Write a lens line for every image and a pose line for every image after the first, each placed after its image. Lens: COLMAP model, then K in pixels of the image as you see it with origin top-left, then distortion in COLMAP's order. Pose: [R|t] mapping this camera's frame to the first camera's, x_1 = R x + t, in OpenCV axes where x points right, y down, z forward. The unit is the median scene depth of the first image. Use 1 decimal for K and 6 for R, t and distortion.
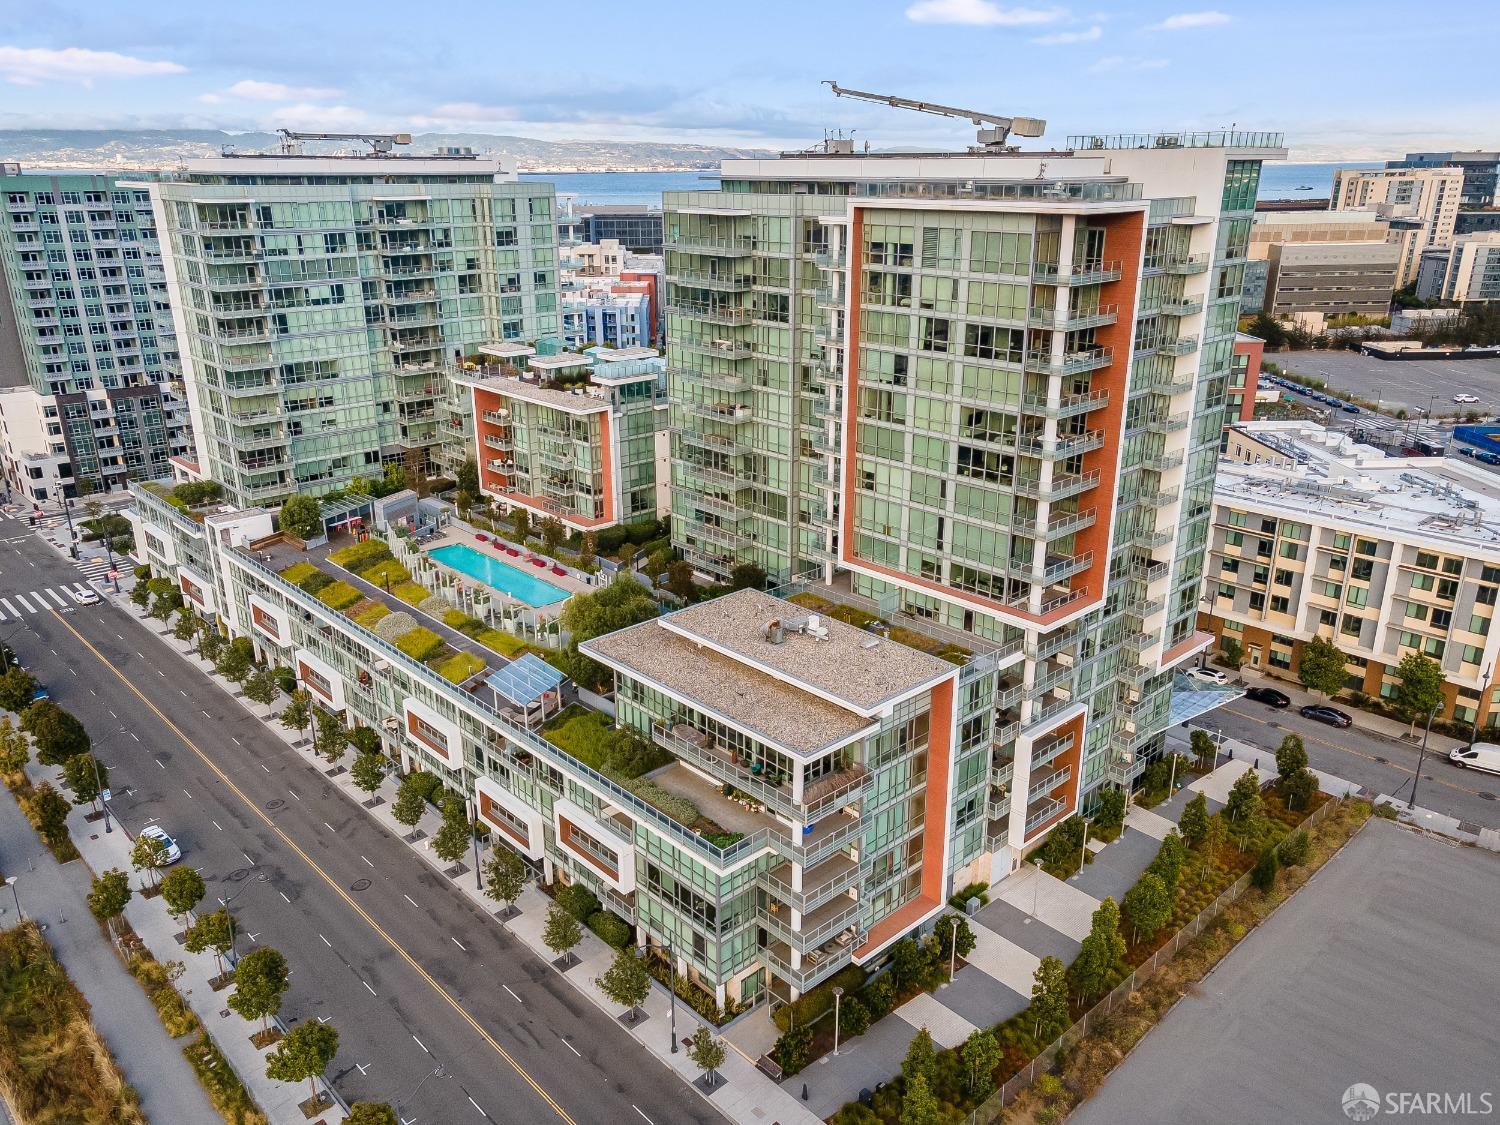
lens RADIAL K [[1128.9, 0, 750.0], [0, 1128.9, 562.5], [0, 0, 1]] dist [0.029363, 0.007773]
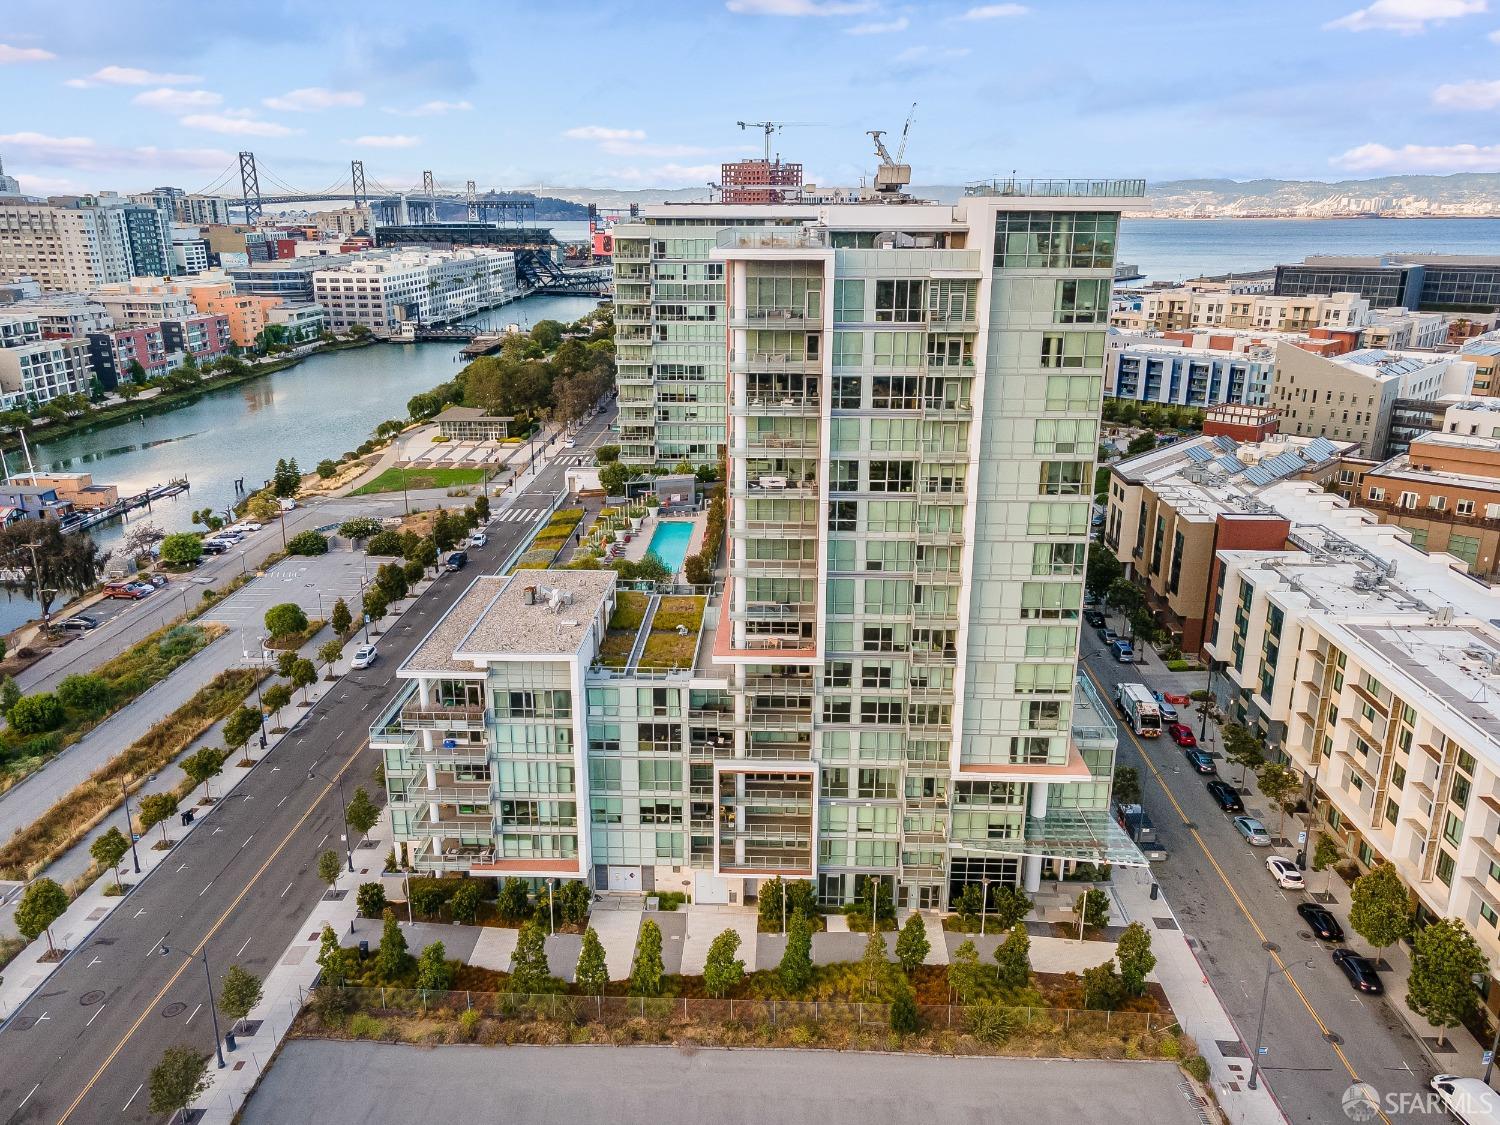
lens RADIAL K [[1141.8, 0, 750.0], [0, 1141.8, 562.5], [0, 0, 1]] dist [0.009725, 0.057520]
pose [[0.705626, 0.215519, -0.675013, 0.738654], [-0.241310, 0.968769, 0.057056, -0.071541], [0.666229, 0.122627, 0.735596, 0.190928]]
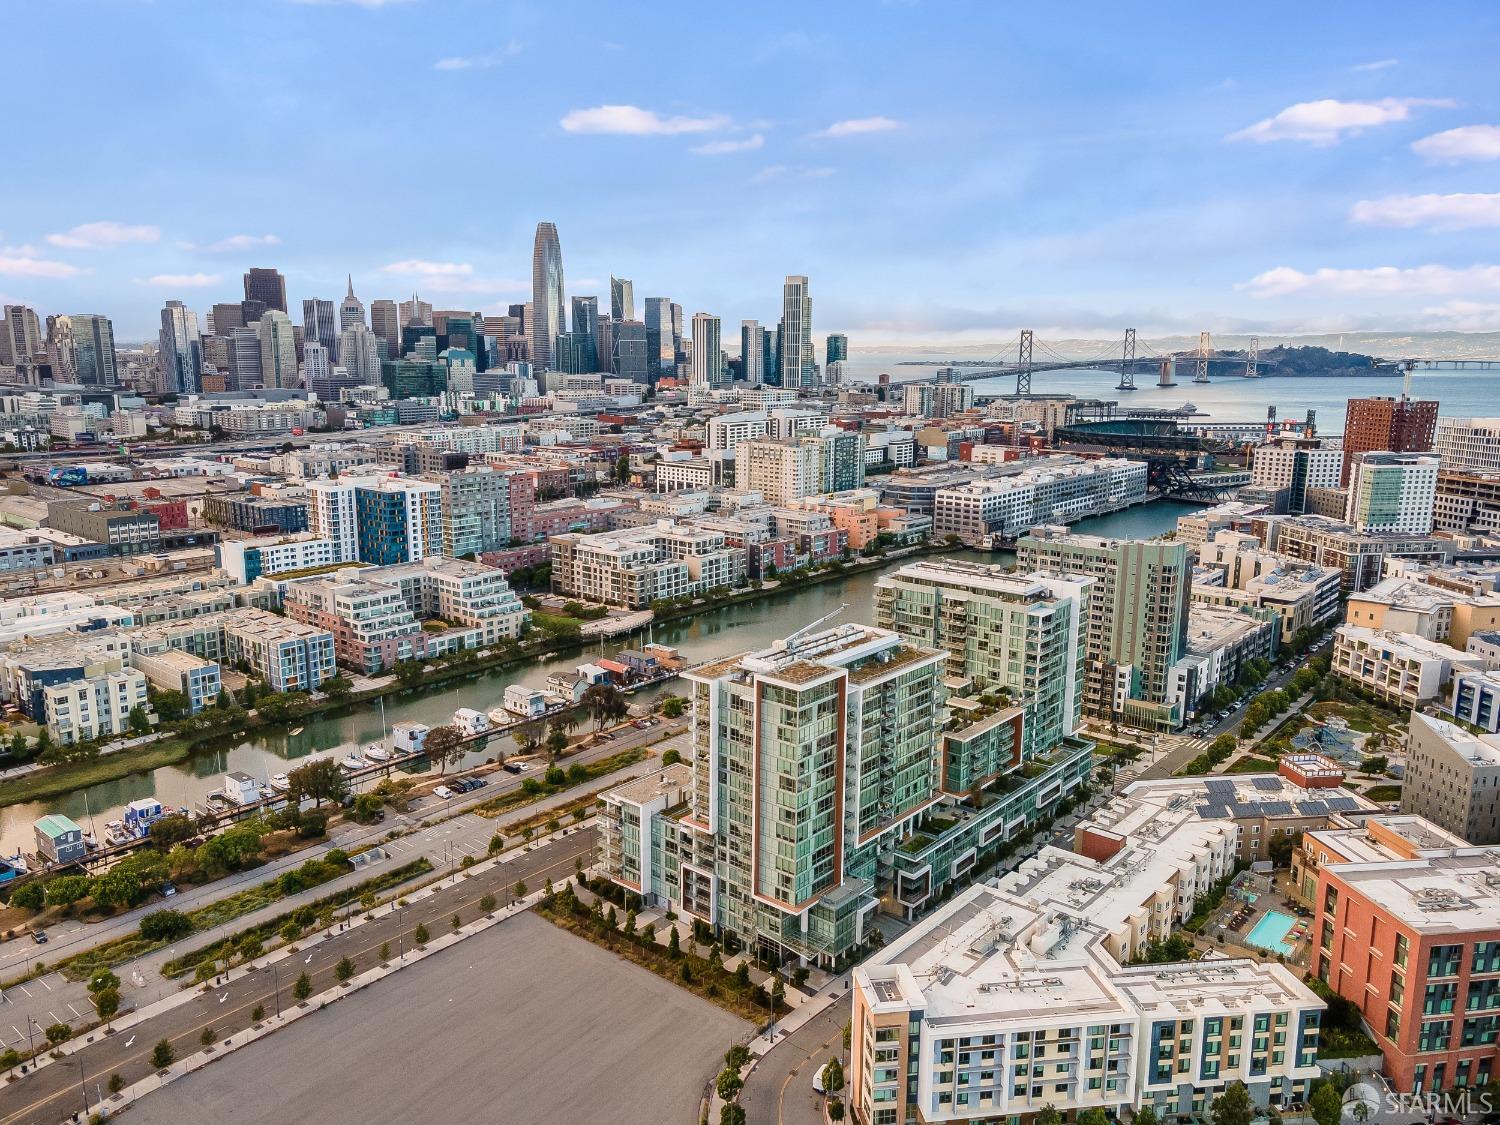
lens RADIAL K [[1114.6, 0, 750.0], [0, 1114.6, 562.5], [0, 0, 1]] dist [0.012053, 0.046467]
pose [[0.119339, 0.194504, -0.973615, 2.067822], [-0.339562, 0.929485, 0.144066, -0.714998], [0.932982, 0.313410, 0.176970, 0.384201]]
